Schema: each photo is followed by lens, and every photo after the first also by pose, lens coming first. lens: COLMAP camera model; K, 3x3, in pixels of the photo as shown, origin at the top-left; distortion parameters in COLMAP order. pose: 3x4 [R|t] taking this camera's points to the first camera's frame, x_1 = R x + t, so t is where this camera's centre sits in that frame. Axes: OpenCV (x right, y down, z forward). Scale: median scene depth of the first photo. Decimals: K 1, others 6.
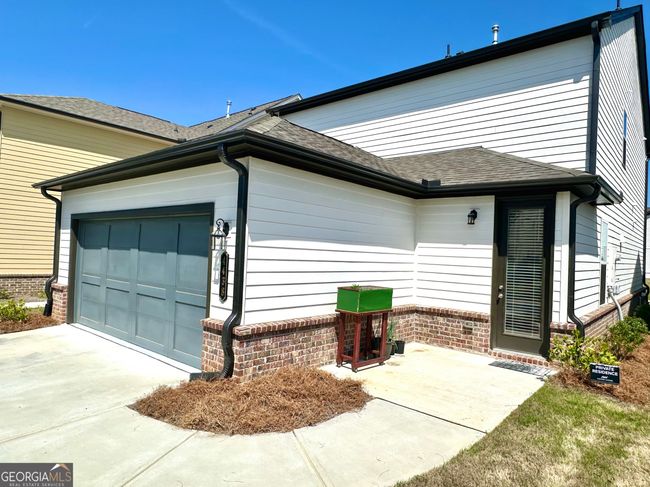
lens RADIAL K [[420.6, 0, 325.0], [0, 420.6, 243.5], [0, 0, 1]] dist [-0.000176, -0.000956]
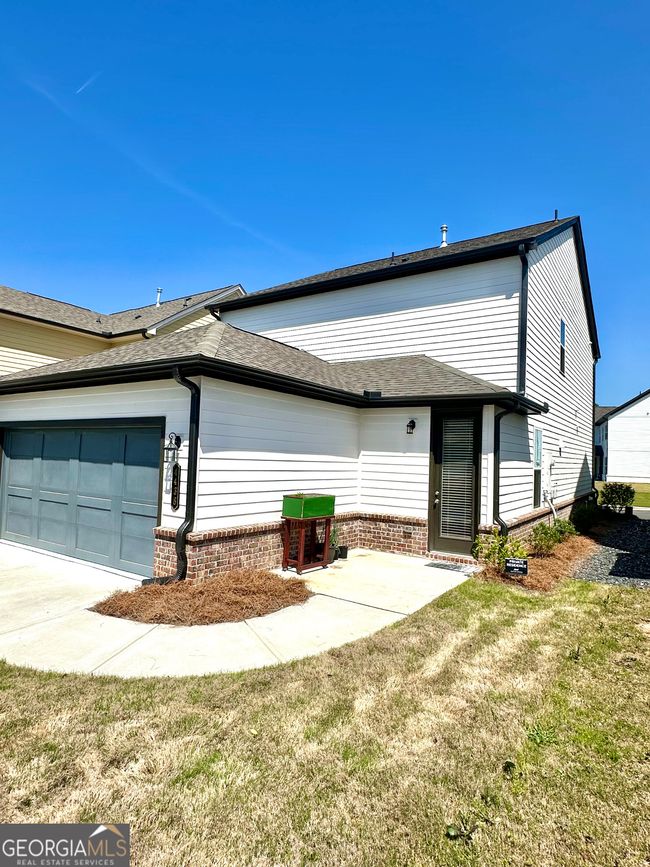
lens RADIAL K [[497.7, 0, 325.0], [0, 497.7, 433.5], [0, 0, 1]] dist [-0.005562, -0.000441]
pose [[0.993400, -0.002381, 0.114676, -0.007782], [0.005112, 0.999710, -0.023528, -0.020121], [-0.114587, 0.023959, 0.993124, -0.242386]]
